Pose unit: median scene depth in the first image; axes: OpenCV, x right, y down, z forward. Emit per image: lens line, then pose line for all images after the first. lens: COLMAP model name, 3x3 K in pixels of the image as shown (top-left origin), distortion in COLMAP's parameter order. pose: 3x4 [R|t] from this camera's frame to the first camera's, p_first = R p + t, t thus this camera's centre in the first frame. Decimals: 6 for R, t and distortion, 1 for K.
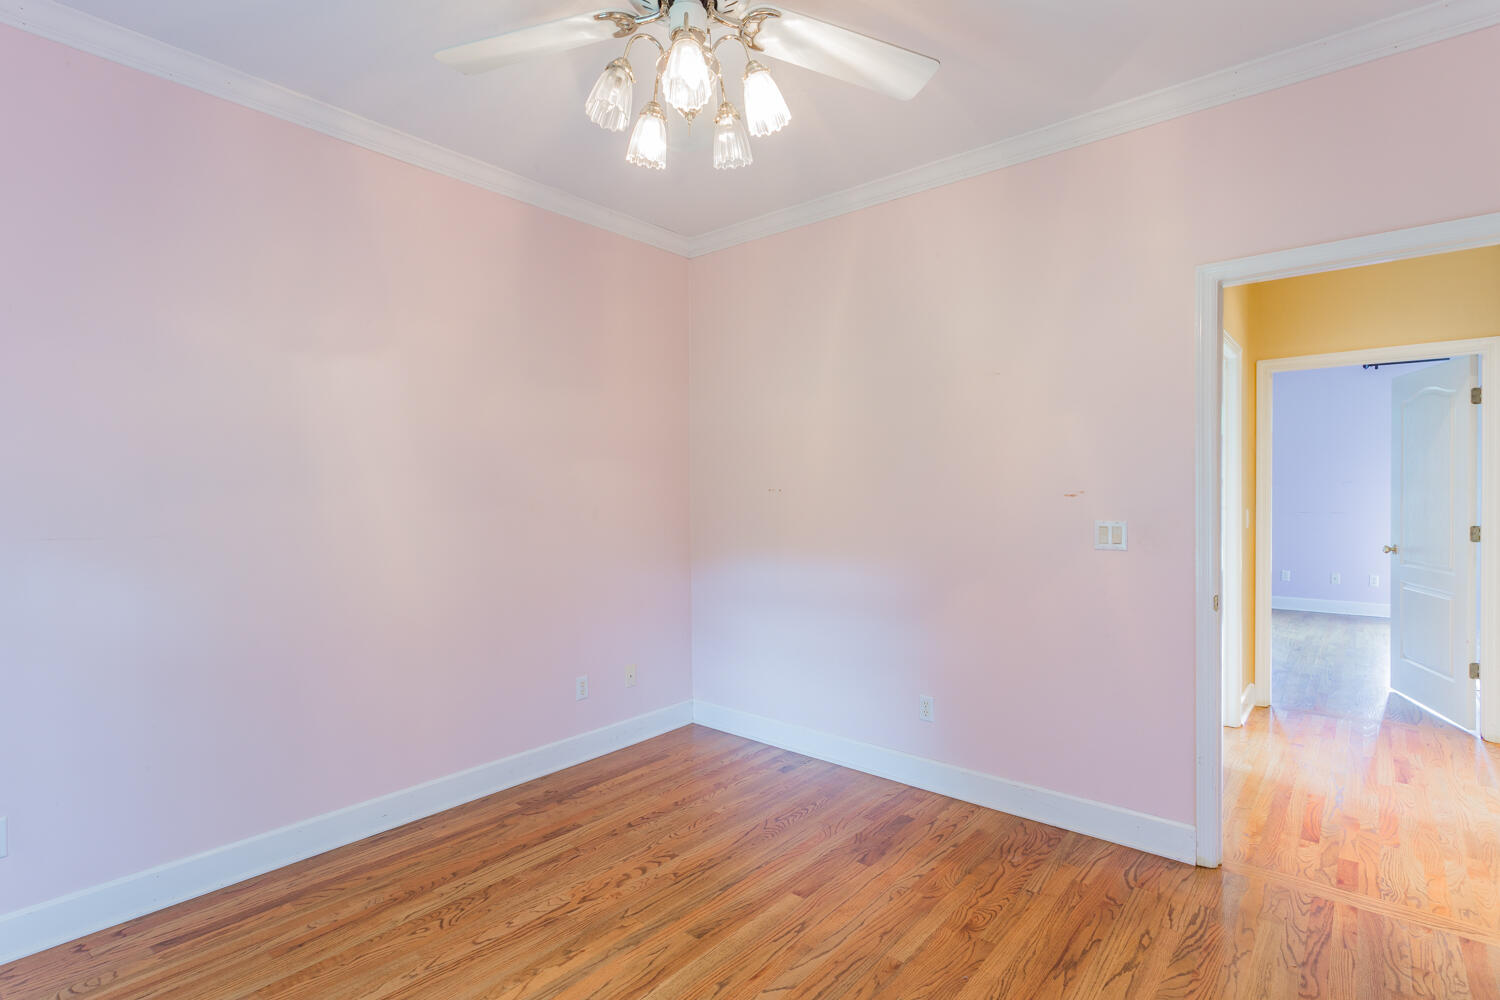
lens RADIAL K [[725.9, 0, 749.4], [0, 725.9, 494.6], [0, 0, 1]] dist [0.001707, 0.001148]
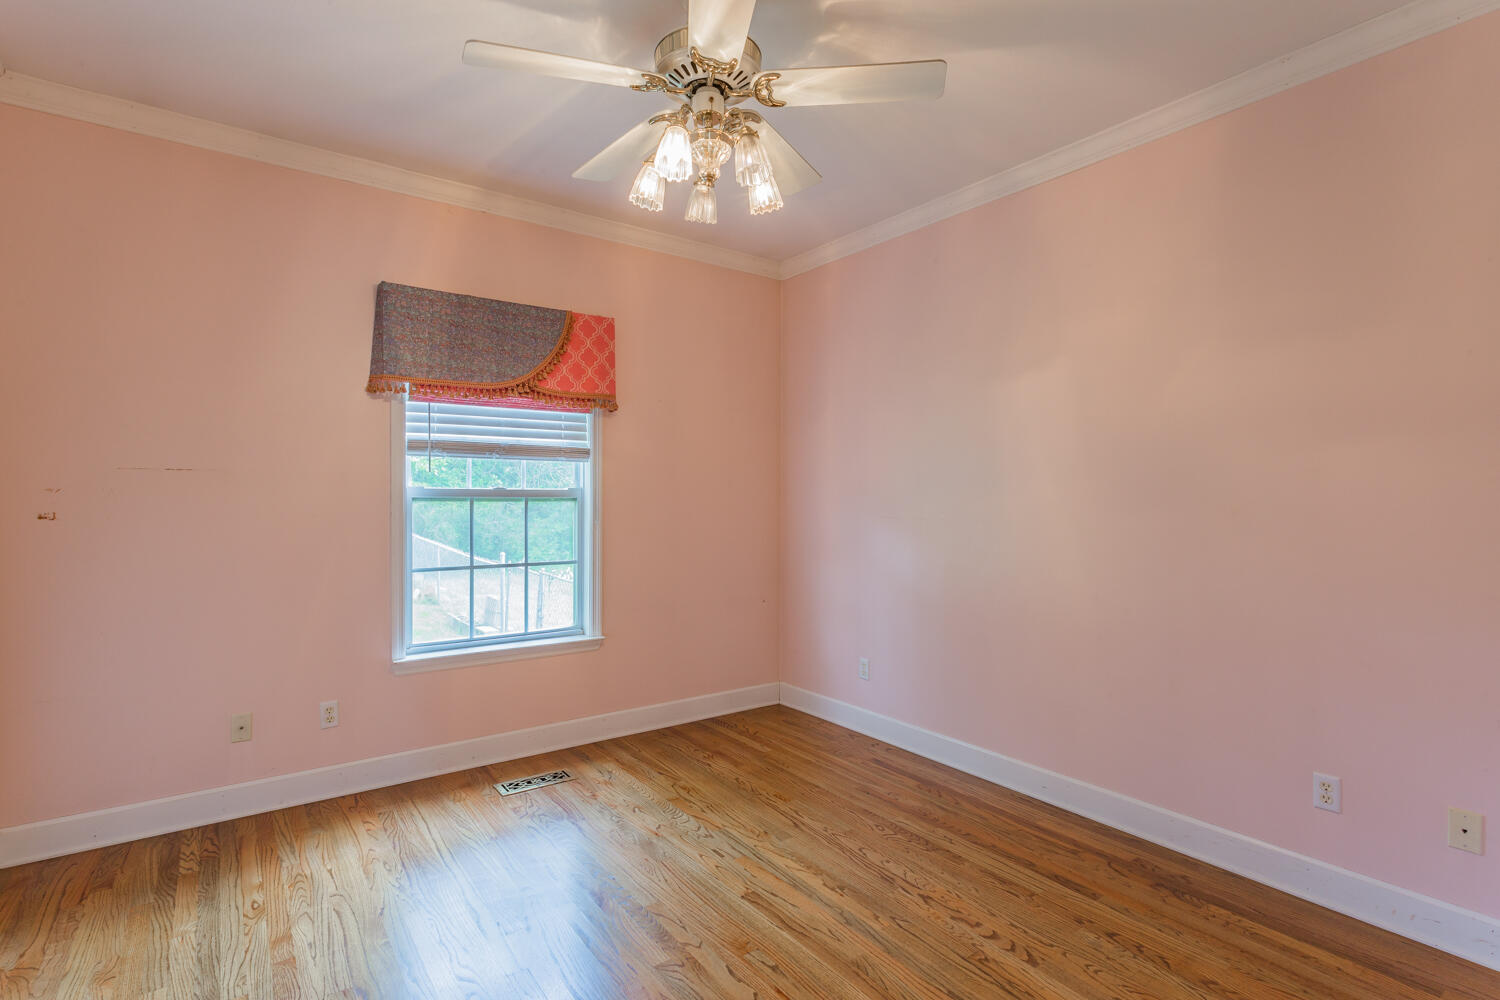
lens RADIAL K [[725.9, 0, 746.6], [0, 725.9, 492.8], [0, 0, 1]] dist [0.001707, 0.001148]
pose [[-0.232755, 0.000193, -0.972535, 0.731965], [-0.007901, 0.999967, 0.002089, 0.001857], [0.972503, 0.008170, -0.232746, 0.904696]]
